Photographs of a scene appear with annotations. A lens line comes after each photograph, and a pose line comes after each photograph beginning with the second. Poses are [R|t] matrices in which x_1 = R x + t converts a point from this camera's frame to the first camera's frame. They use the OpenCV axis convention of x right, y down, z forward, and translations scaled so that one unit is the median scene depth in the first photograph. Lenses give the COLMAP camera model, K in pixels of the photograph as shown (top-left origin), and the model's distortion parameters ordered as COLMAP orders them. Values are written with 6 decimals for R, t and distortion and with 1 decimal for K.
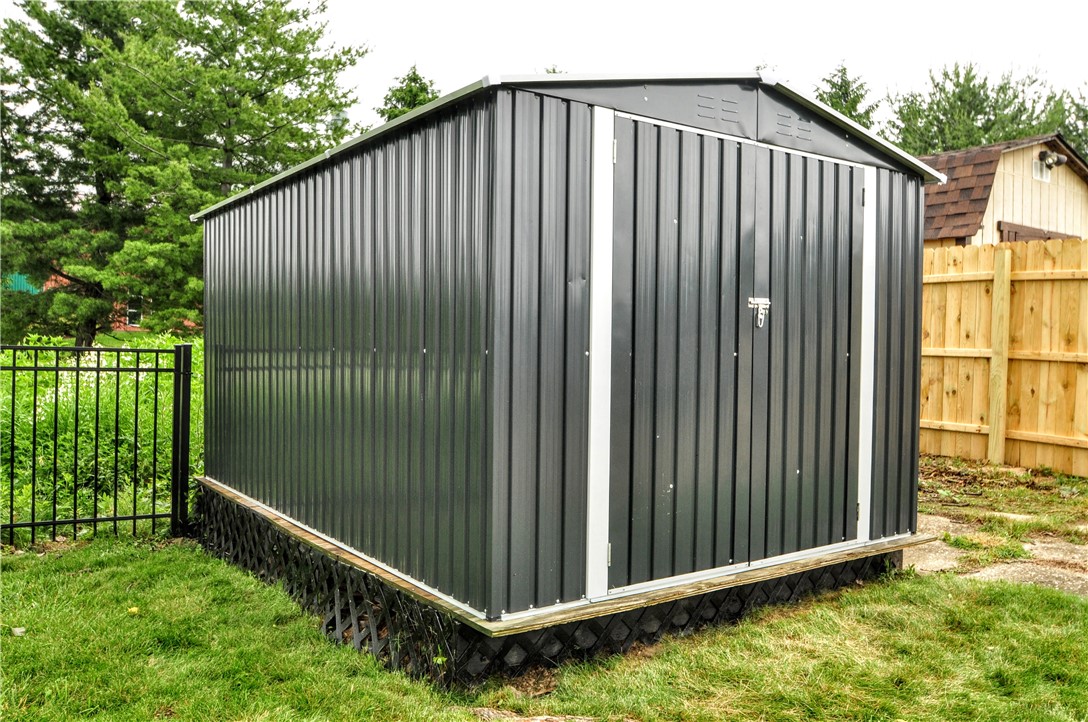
lens RADIAL K [[867.0, 0, 544.0], [0, 867.0, 361.0], [0, 0, 1]] dist [-0.004760, -0.003333]
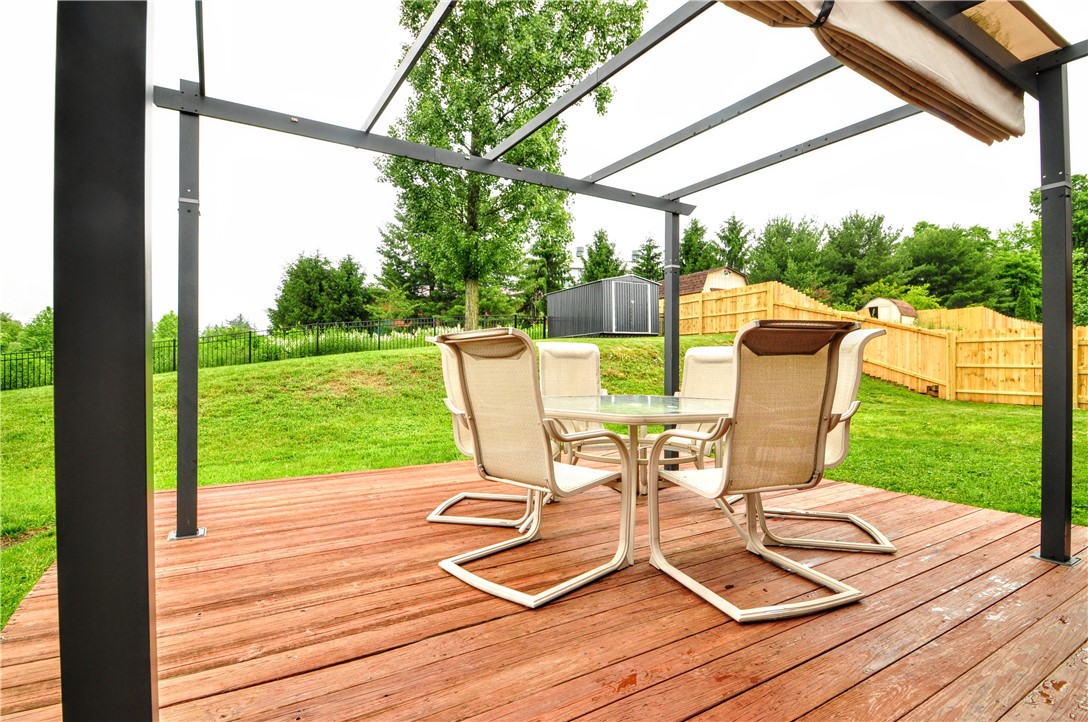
lens RADIAL K [[529.0, 0, 548.7], [0, 529.0, 365.9], [0, 0, 1]] dist [-0.001311, -0.000521]
pose [[0.995889, -0.028859, -0.085865, -0.031636], [0.026881, 0.999348, -0.024098, 0.151491], [0.086505, 0.021691, 0.996015, -0.949262]]
